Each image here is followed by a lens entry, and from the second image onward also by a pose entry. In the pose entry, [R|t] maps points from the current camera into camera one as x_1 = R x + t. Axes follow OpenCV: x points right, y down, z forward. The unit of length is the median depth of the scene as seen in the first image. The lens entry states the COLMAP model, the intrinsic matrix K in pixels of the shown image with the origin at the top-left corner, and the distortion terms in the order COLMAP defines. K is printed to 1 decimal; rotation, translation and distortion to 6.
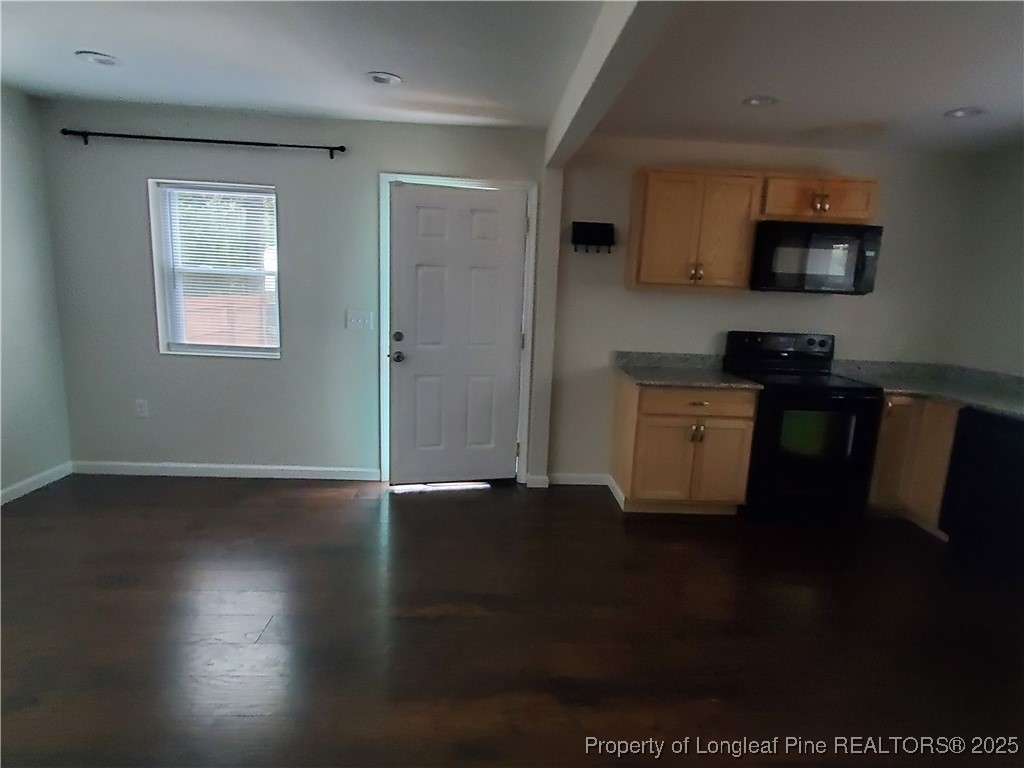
lens RADIAL K [[587.4, 0, 514.9], [0, 587.4, 388.2], [0, 0, 1]] dist [0.018045, -0.001436]
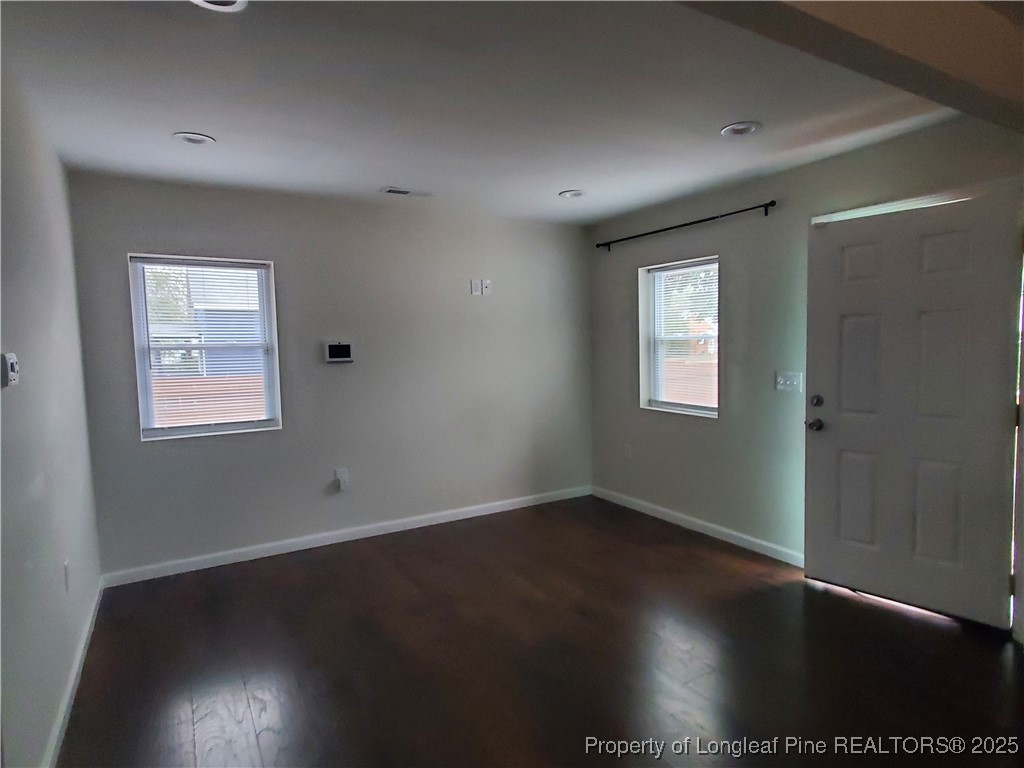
lens RADIAL K [[587.4, 0, 516.0], [0, 587.4, 389.5], [0, 0, 1]] dist [0.018045, -0.001436]
pose [[0.467316, 0.020177, -0.883860, 0.344201], [-0.118653, 0.992126, -0.040086, -0.018195], [0.876092, 0.123606, 0.466031, 0.214707]]
